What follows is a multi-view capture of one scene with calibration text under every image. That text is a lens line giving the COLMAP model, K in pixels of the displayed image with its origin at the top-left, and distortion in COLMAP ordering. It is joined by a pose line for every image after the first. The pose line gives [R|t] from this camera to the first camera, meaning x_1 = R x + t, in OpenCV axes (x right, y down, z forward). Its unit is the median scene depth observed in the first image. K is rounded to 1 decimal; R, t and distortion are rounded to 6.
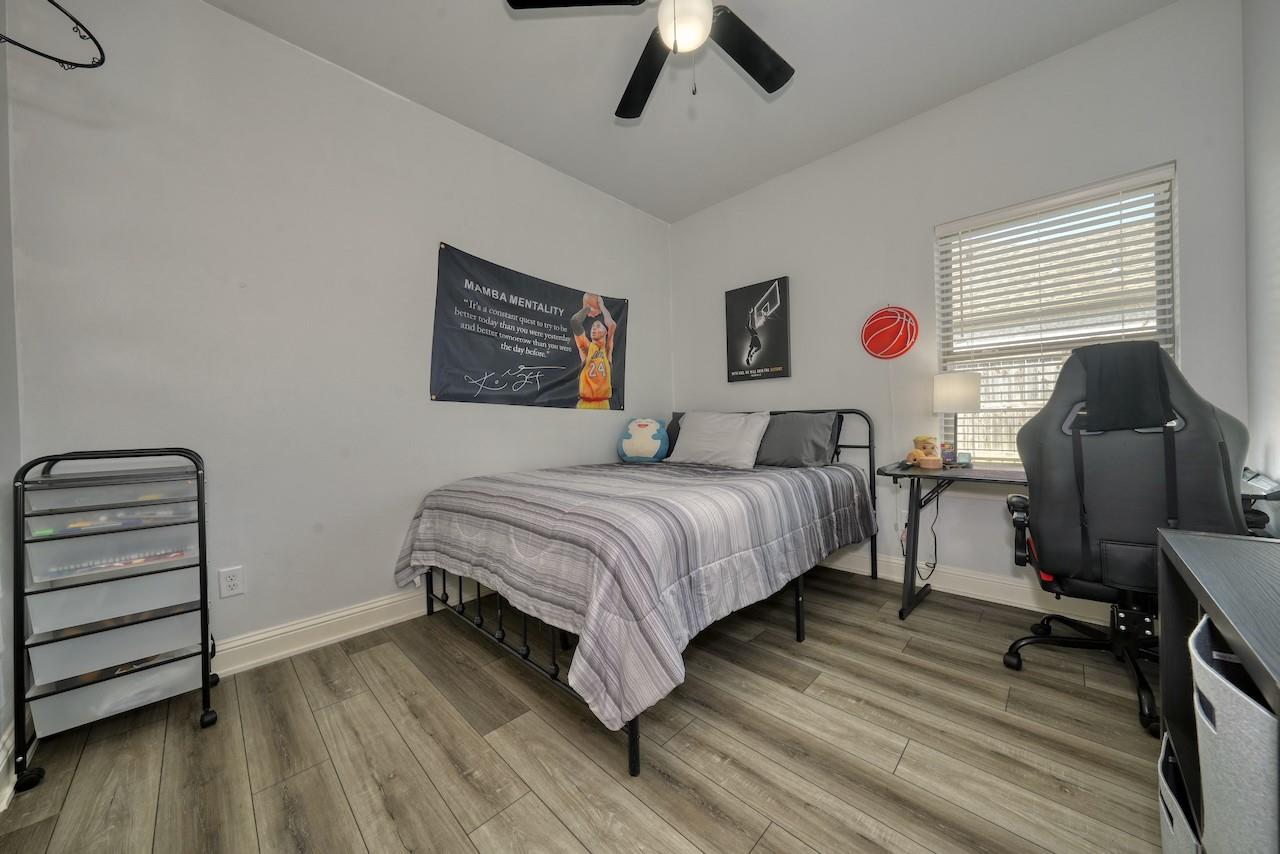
lens RADIAL K [[435.7, 0, 642.6], [0, 435.7, 424.1], [0, 0, 1]] dist [0.006205, 0.000003]
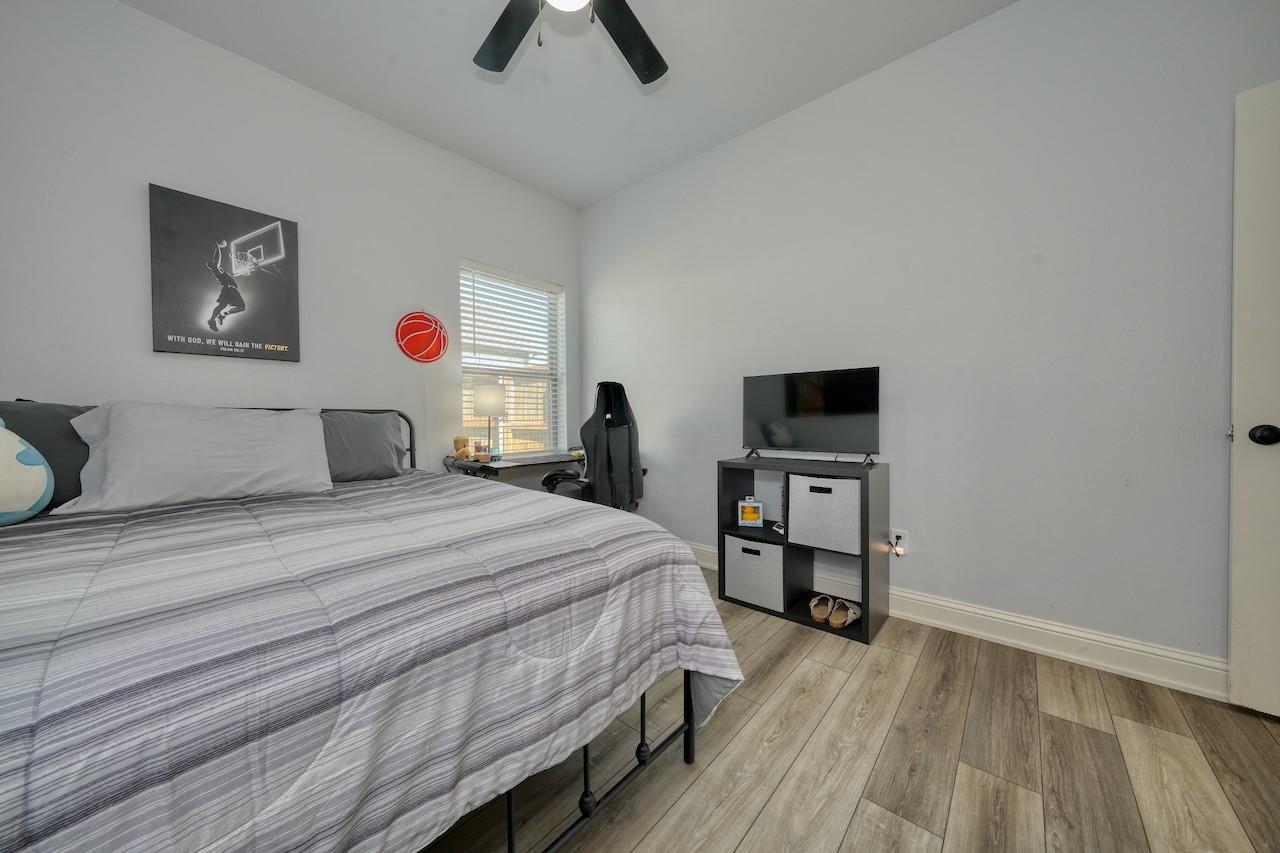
lens RADIAL K [[435.7, 0, 644.1], [0, 435.7, 420.4], [0, 0, 1]] dist [0.006205, 0.000003]
pose [[-0.054841, 0.012556, 0.998416, -0.410084], [0.014677, 0.999823, -0.011767, 0.005623], [-0.998387, 0.014009, -0.055015, 0.452952]]
